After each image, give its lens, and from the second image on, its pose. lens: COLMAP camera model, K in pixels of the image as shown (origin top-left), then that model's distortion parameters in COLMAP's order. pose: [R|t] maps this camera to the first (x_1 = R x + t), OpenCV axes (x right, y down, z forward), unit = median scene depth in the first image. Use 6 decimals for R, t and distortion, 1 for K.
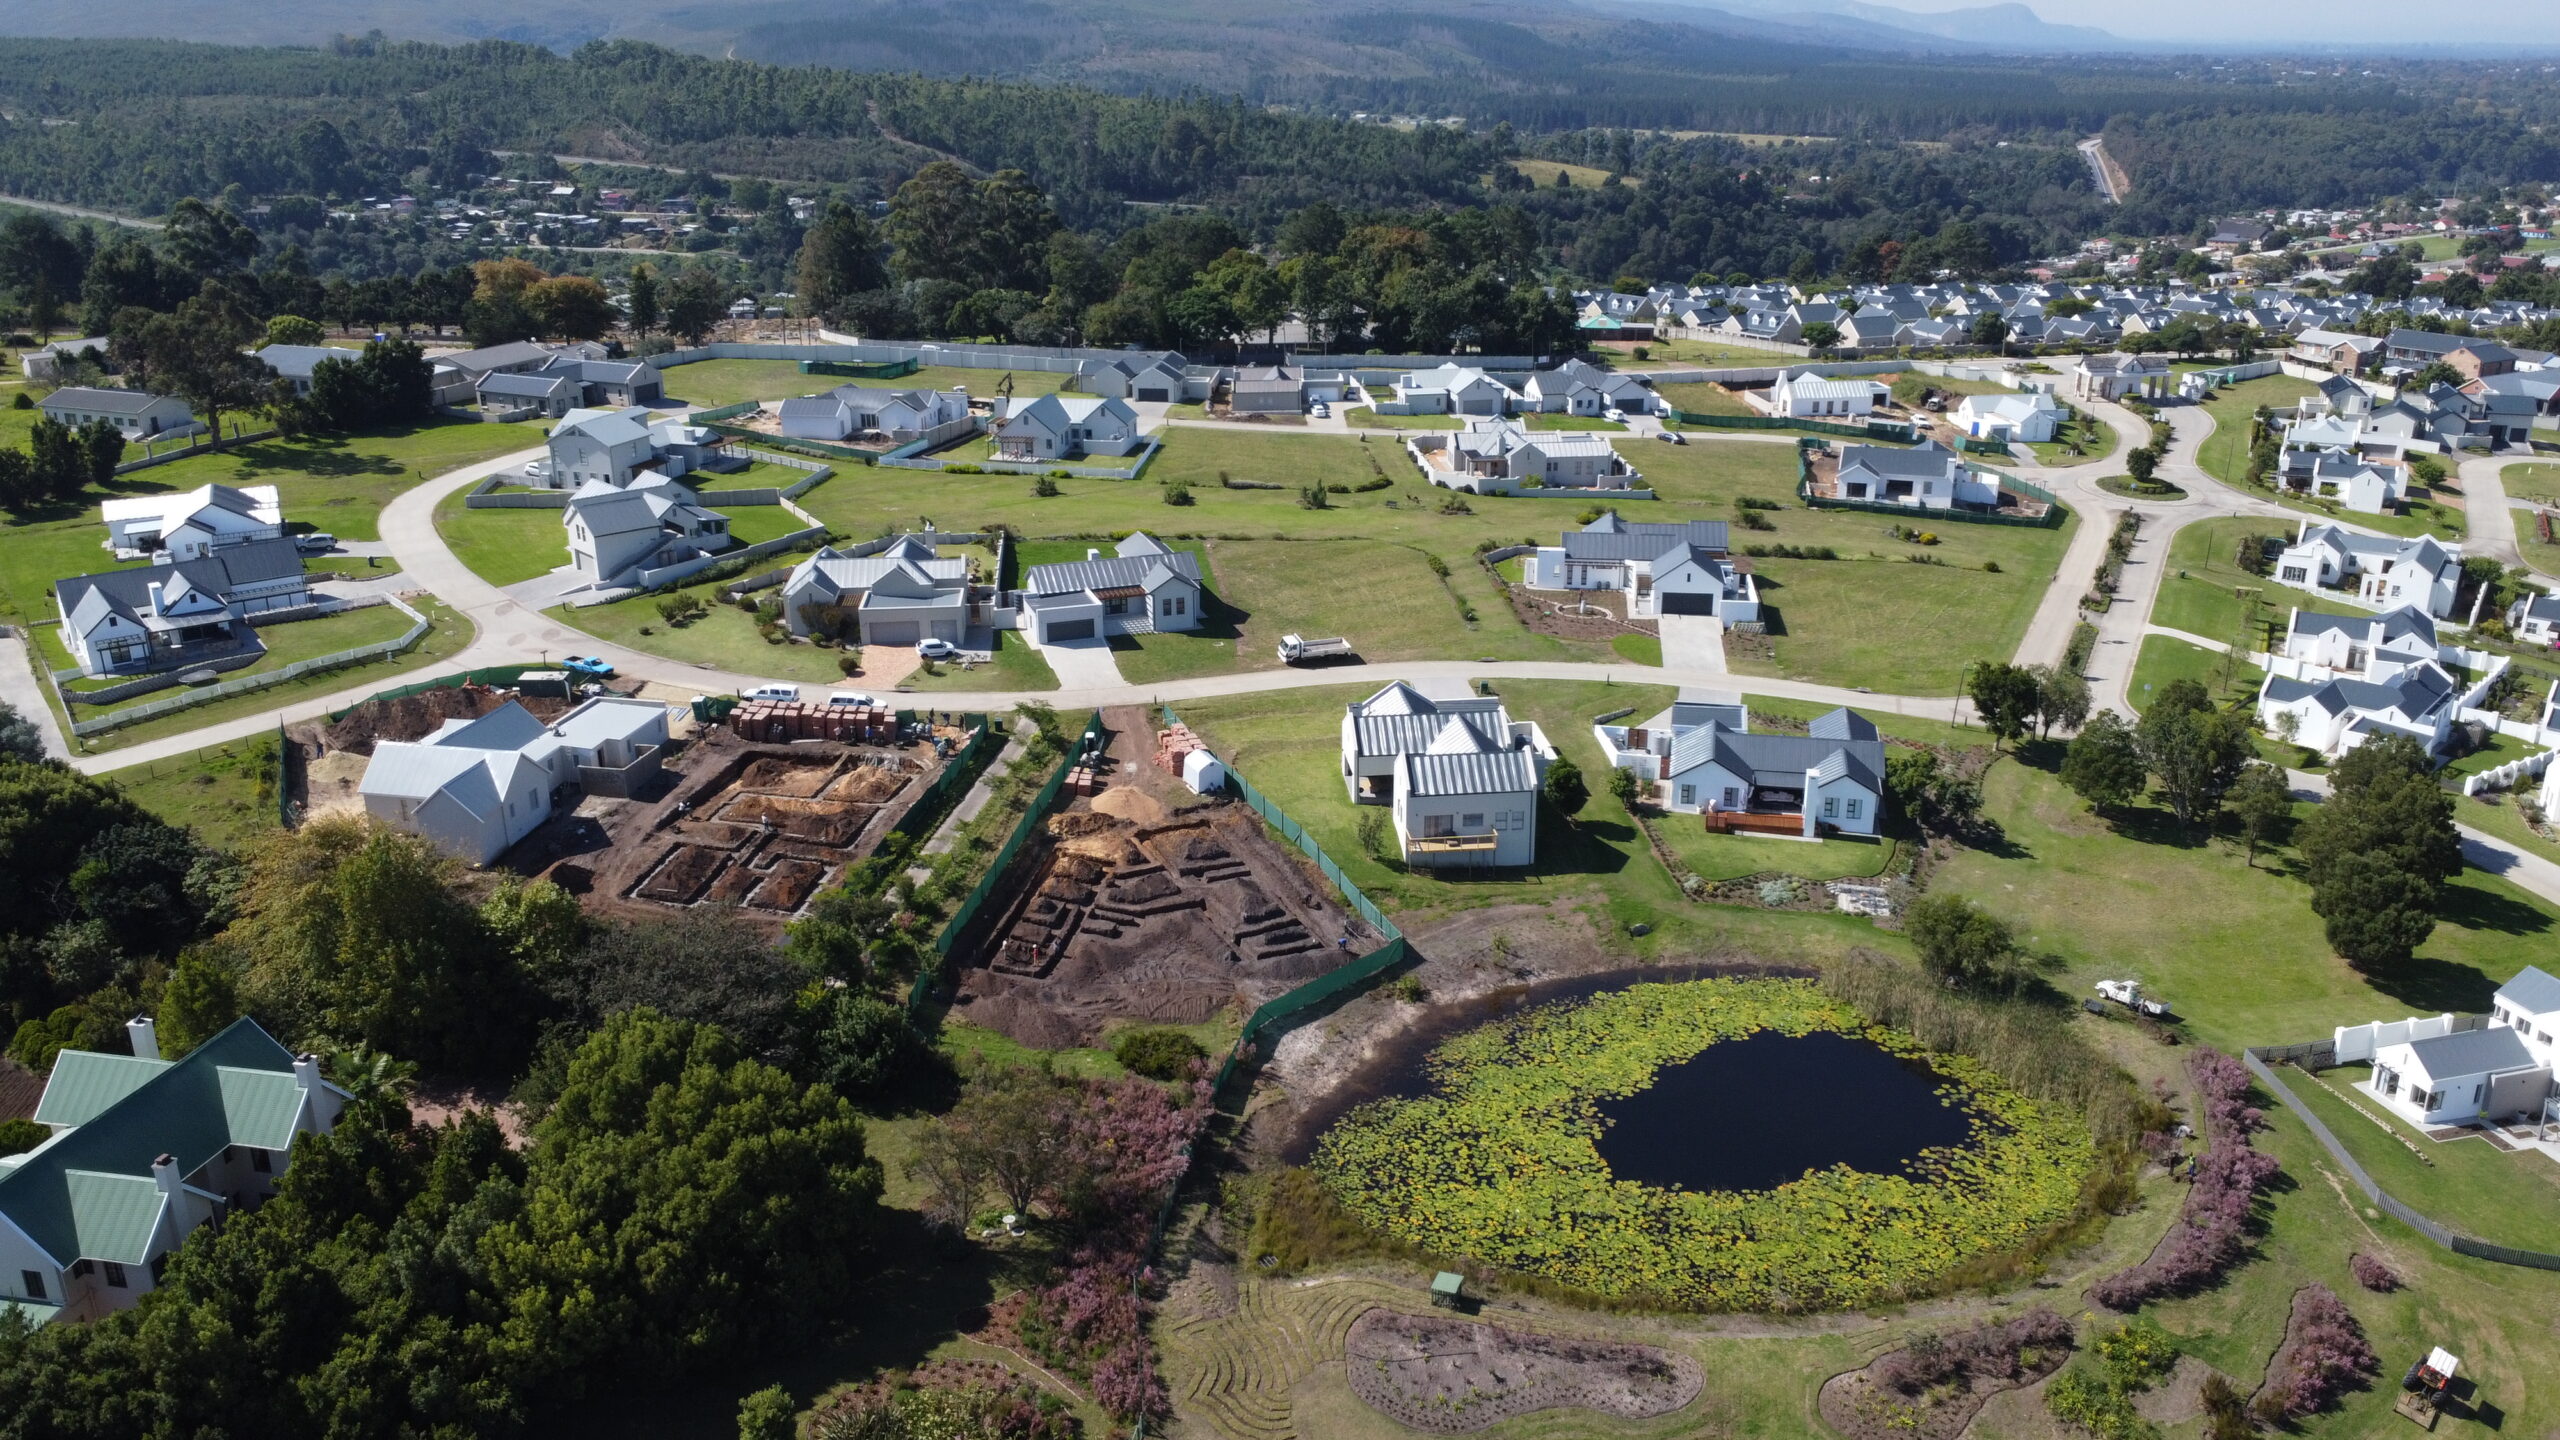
lens RADIAL K [[1938.4, 0, 1285.1], [0, 1938.4, 705.1], [0, 0, 1]] dist [0.001271, -0.004356]
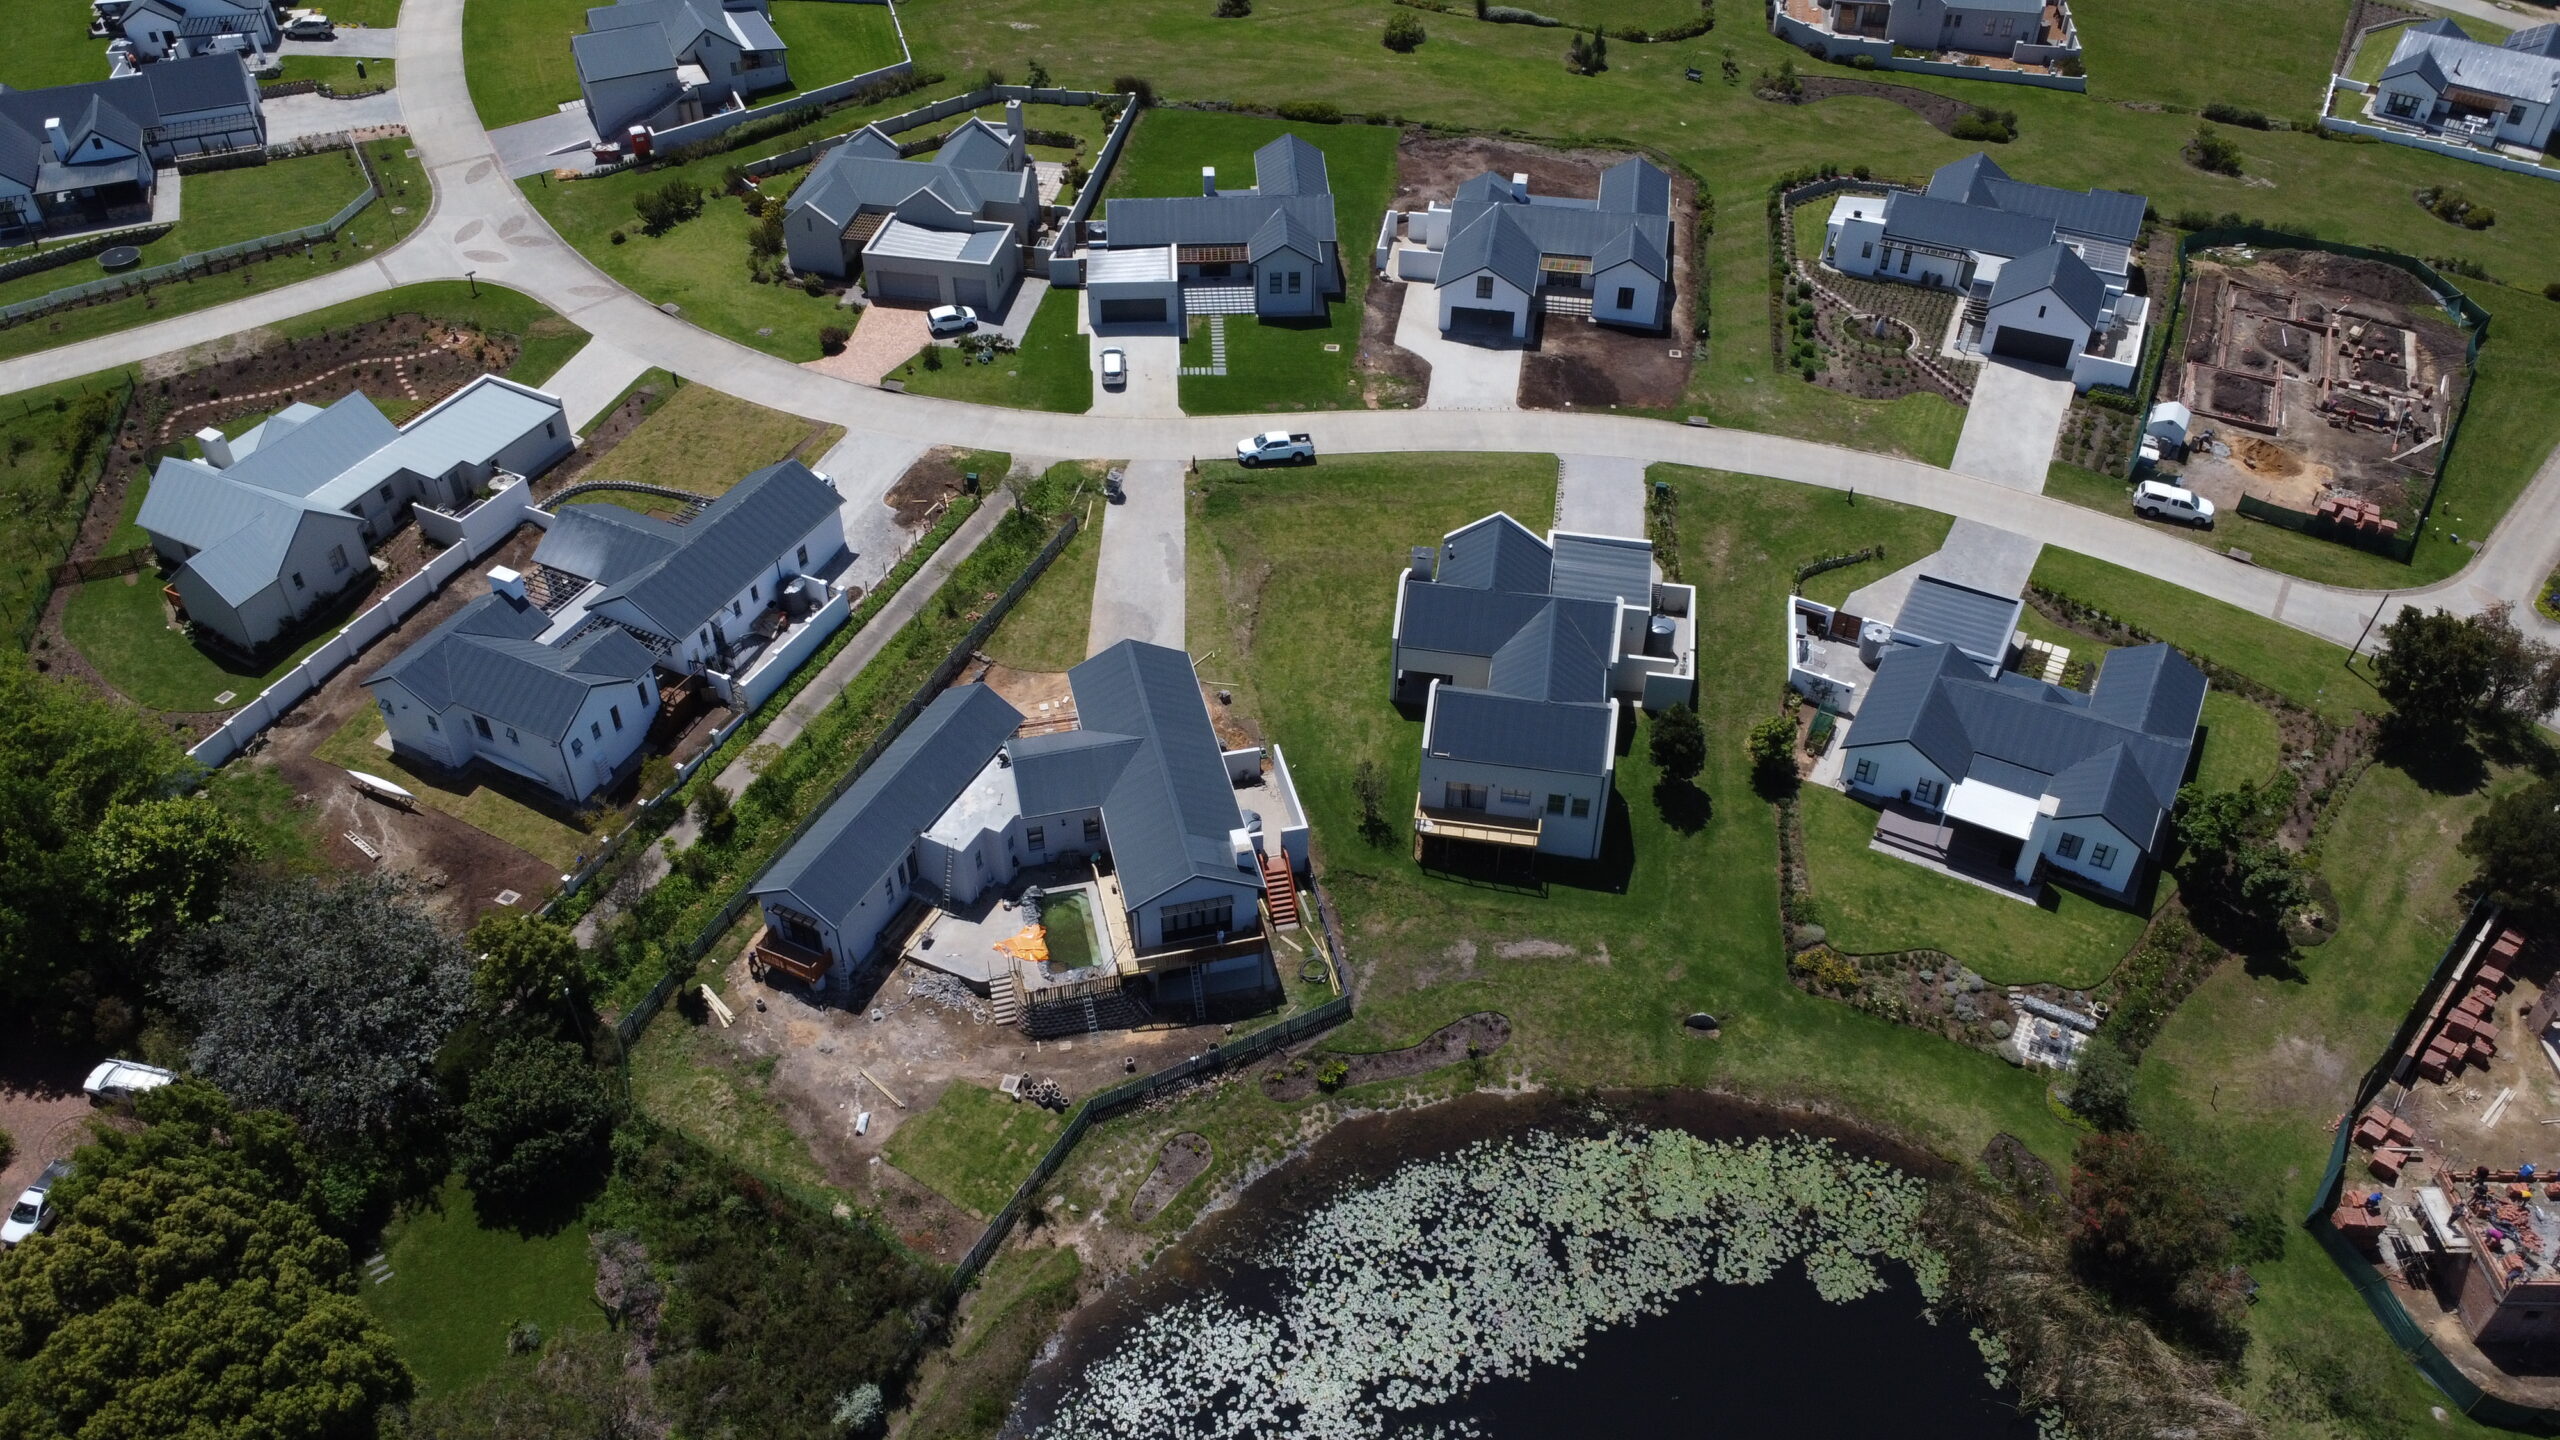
lens RADIAL K [[1938.4, 0, 1285.1], [0, 1938.4, 705.1], [0, 0, 1]] dist [0.001271, -0.004356]
pose [[0.963665, 0.183741, -0.193881, 0.134810], [-0.100634, 0.922087, 0.373669, -0.209226], [0.247433, -0.340581, 0.907073, 0.326872]]
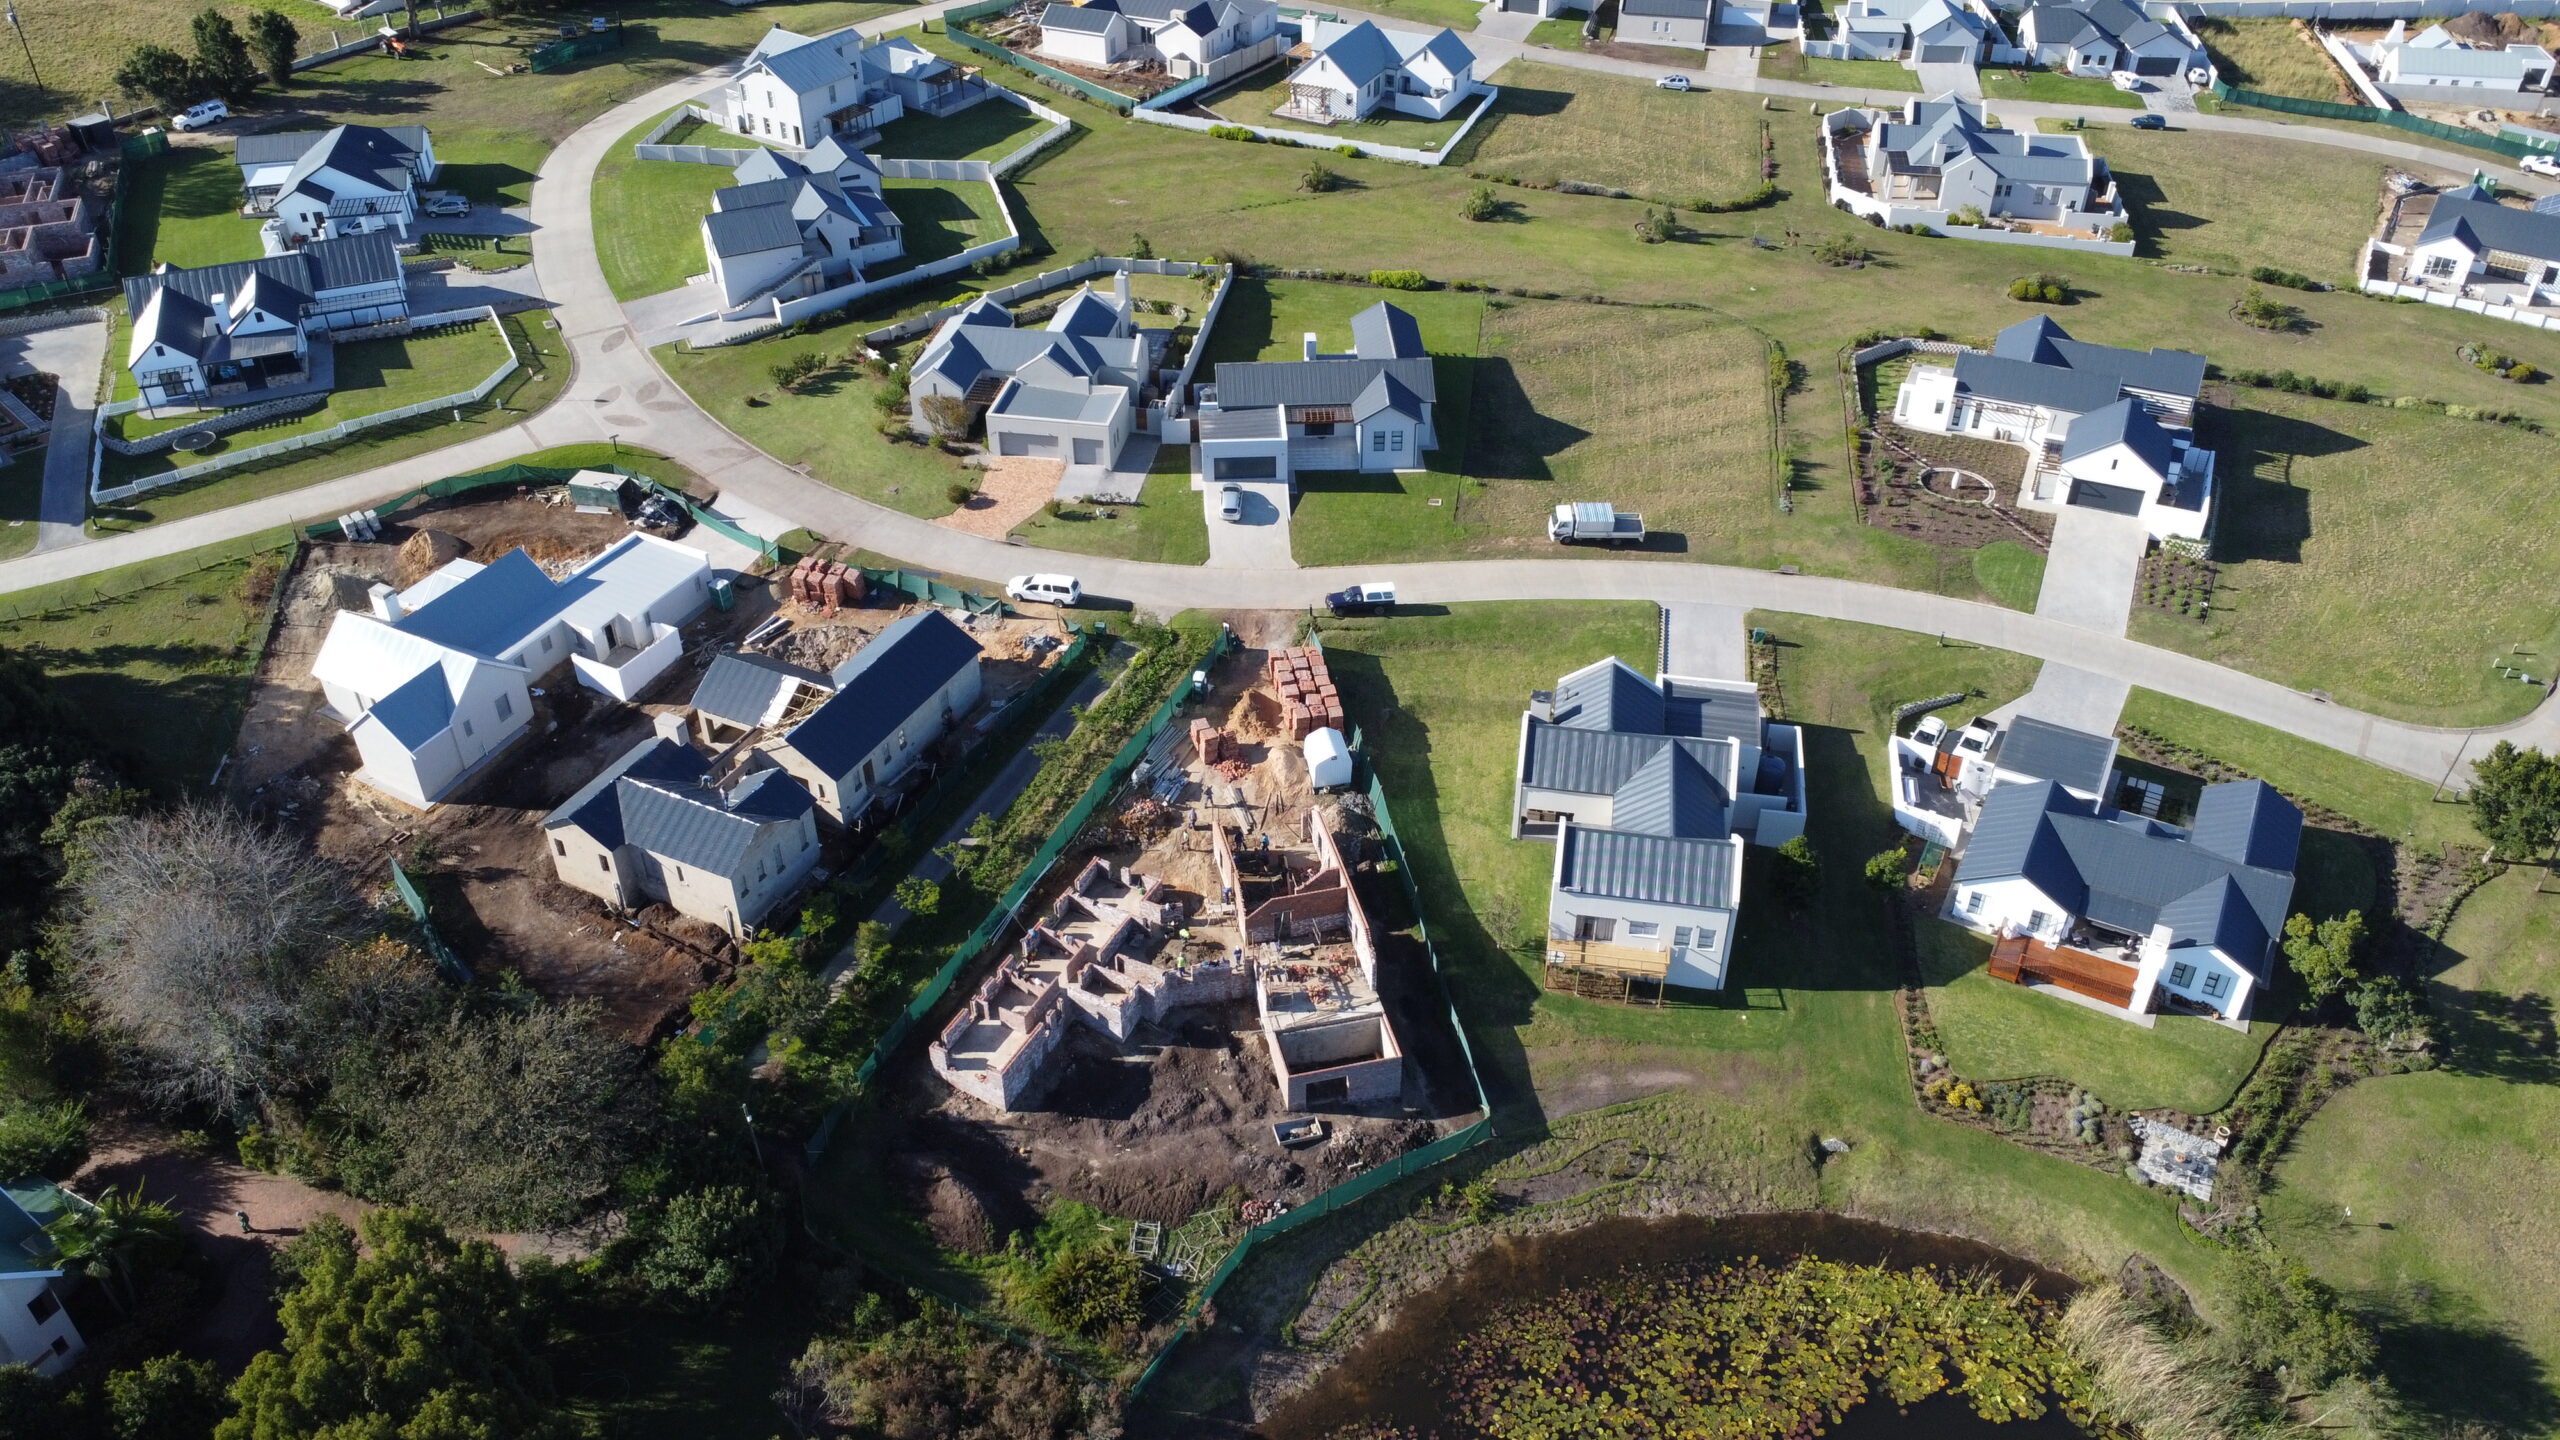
lens RADIAL K [[1938.4, 0, 1285.1], [0, 1938.4, 705.1], [0, 0, 1]] dist [0.001271, -0.004356]
pose [[0.962657, 0.163346, -0.215891, 0.101823], [-0.093225, 0.948703, 0.302113, -0.211993], [0.254165, -0.270705, 0.928503, 0.288344]]
